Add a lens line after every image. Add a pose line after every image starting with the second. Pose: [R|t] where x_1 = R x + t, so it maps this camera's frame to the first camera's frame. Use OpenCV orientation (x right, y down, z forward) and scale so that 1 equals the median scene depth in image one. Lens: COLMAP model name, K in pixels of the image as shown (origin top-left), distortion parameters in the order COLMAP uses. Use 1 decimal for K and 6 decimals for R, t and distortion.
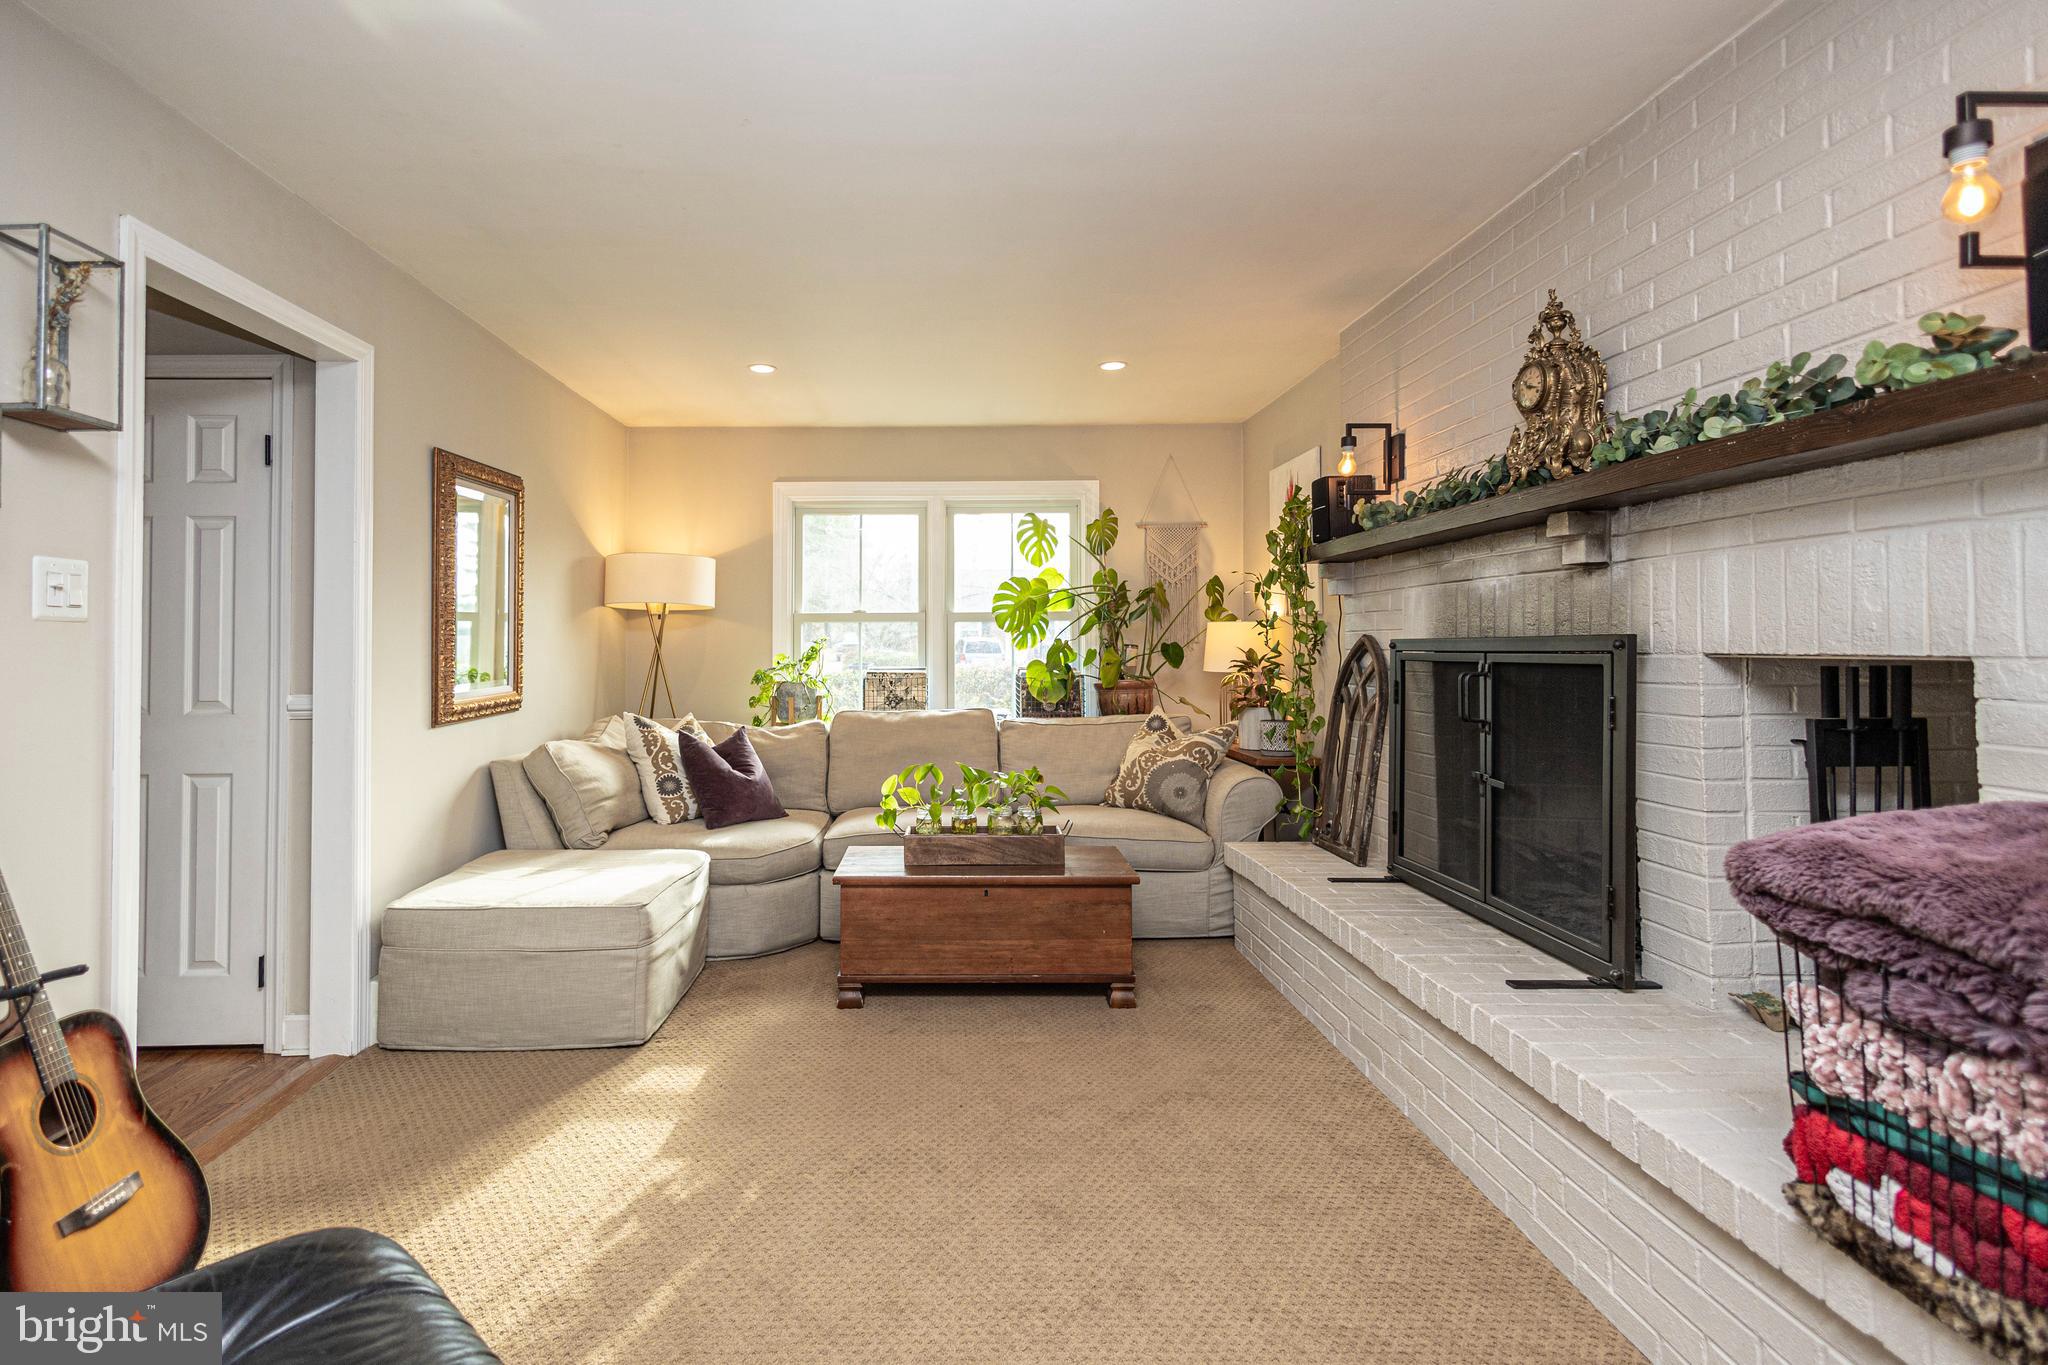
lens RADIAL K [[907.6, 0, 1024.9], [0, 907.6, 609.1], [0, 0, 1]] dist [0.008803, -0.000129]
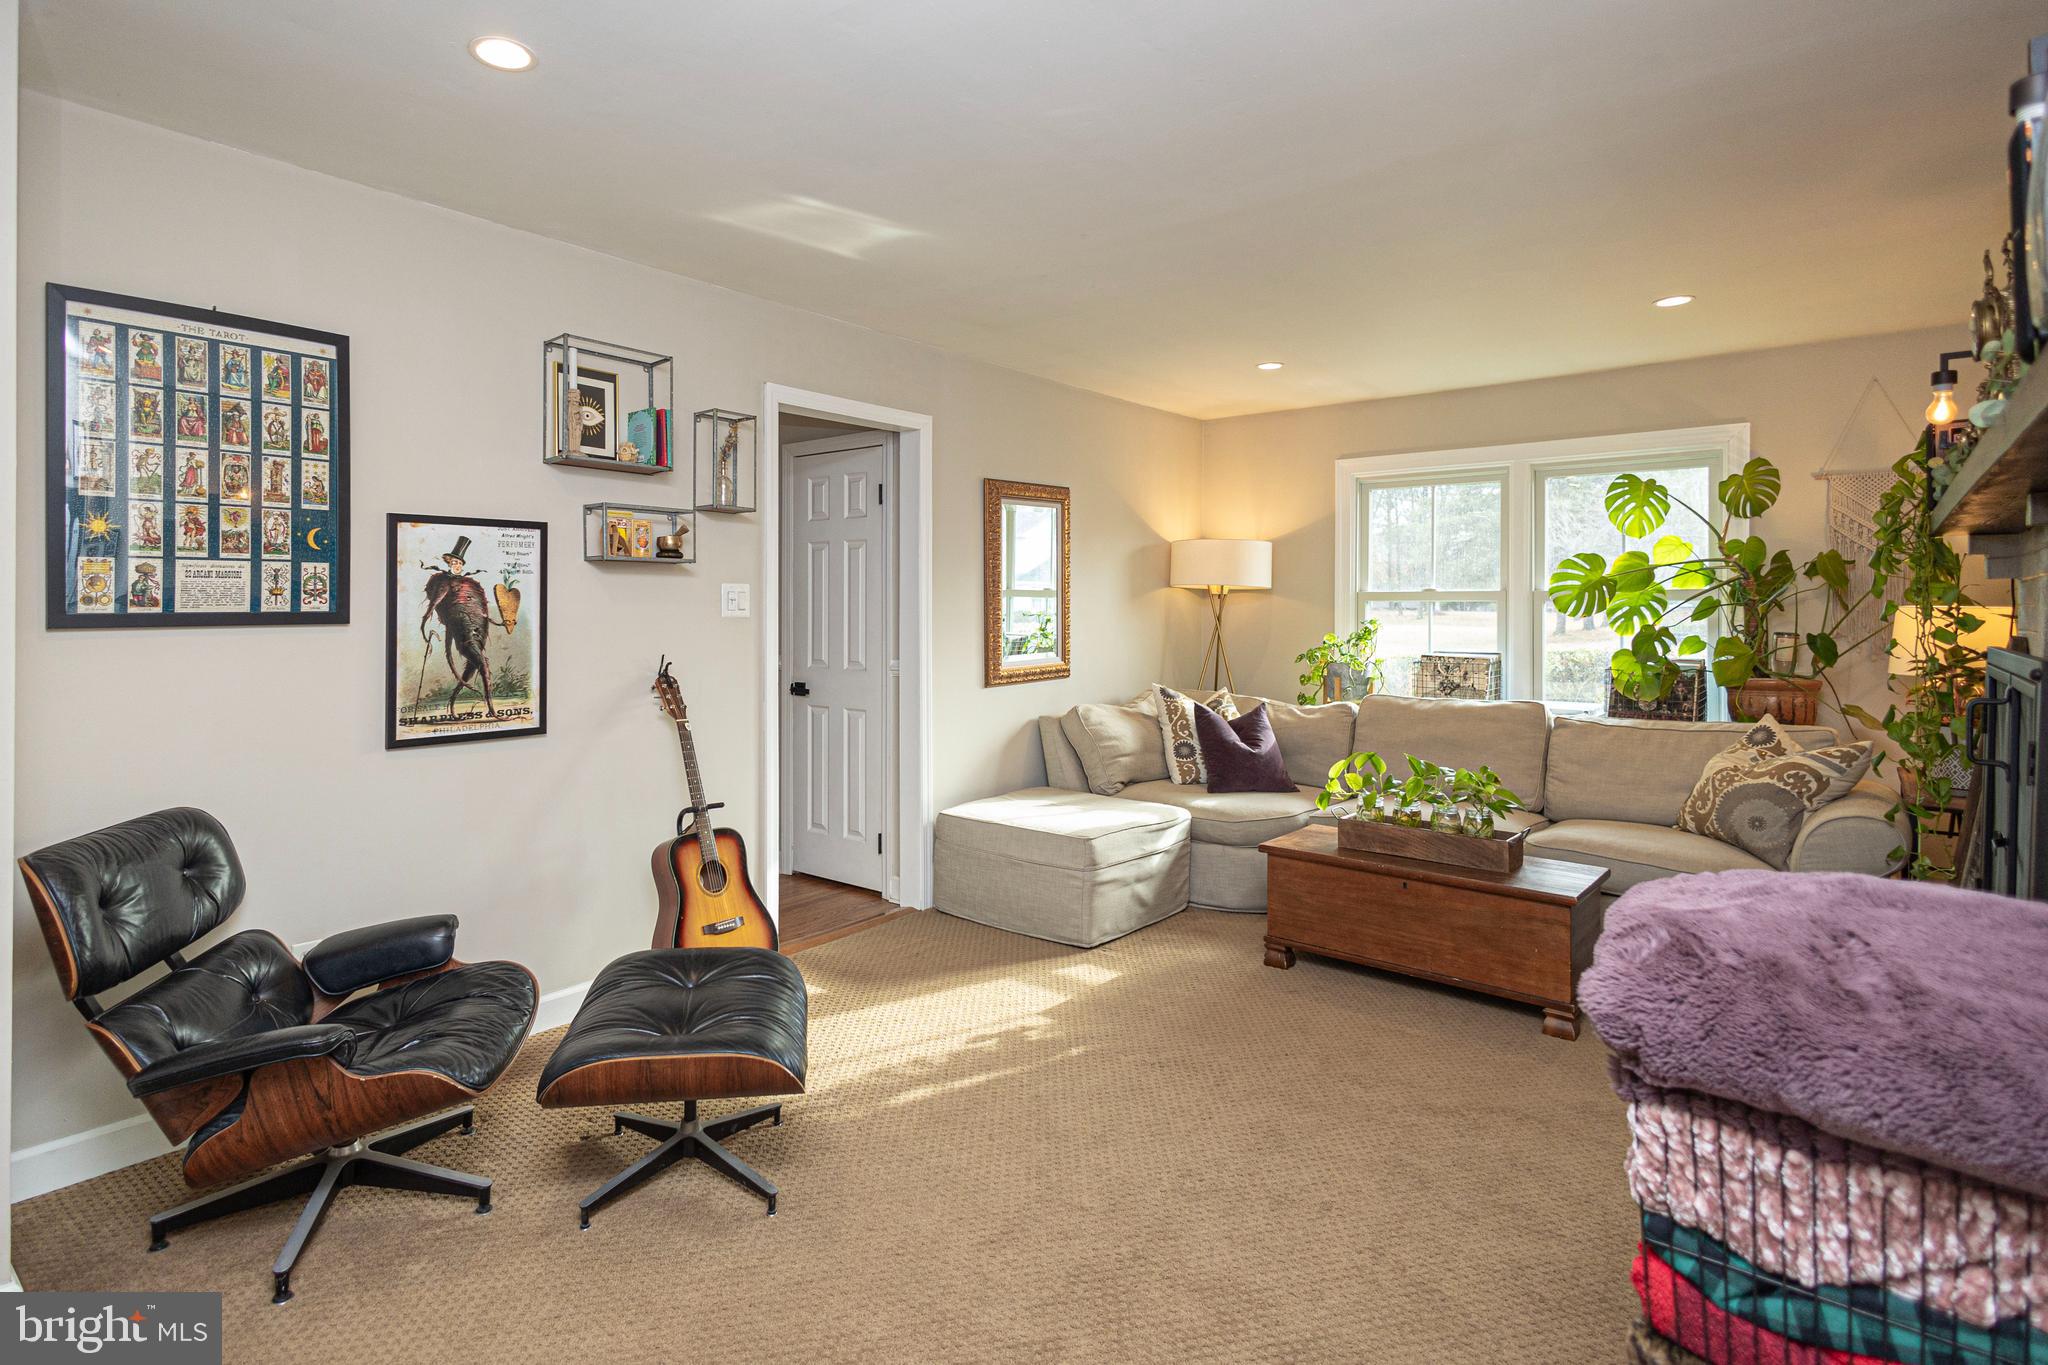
lens RADIAL K [[907.6, 0, 1024.9], [0, 907.6, 609.1], [0, 0, 1]] dist [0.008803, -0.000129]
pose [[0.811379, 0.009147, -0.584448, 0.123145], [0.006151, 0.999689, 0.024185, -0.012022], [0.584488, -0.023218, 0.811070, -0.032931]]
